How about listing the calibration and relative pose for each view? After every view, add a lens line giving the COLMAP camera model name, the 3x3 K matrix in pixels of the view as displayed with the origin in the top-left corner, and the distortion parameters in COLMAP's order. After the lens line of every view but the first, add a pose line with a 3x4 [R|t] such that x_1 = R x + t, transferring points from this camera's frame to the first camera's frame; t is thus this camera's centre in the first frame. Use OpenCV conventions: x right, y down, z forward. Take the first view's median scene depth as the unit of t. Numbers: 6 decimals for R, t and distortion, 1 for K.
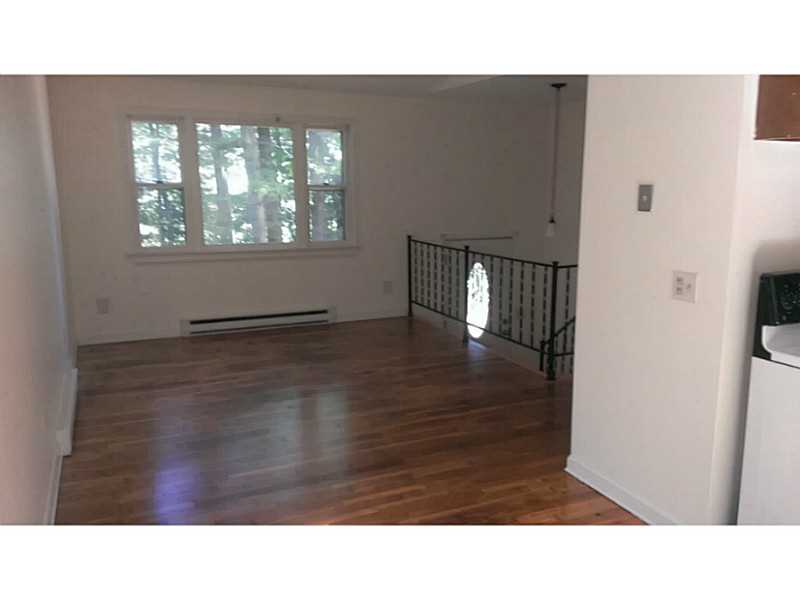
lens RADIAL K [[641.6, 0, 402.2], [0, 641.6, 294.5], [0, 0, 1]] dist [0.162841, -0.263618]
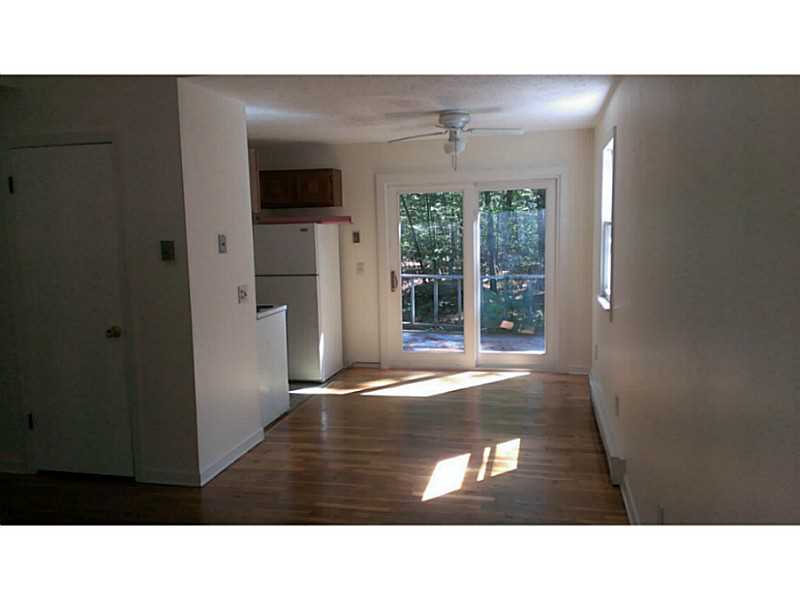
lens RADIAL K [[644.6, 0, 402.3], [0, 644.6, 291.5], [0, 0, 1]] dist [0.171803, -0.284288]
pose [[-0.789630, -0.043395, 0.612047, -0.881989], [0.133439, 0.961477, 0.240325, -0.350365], [-0.598897, 0.271439, -0.753421, 1.917611]]
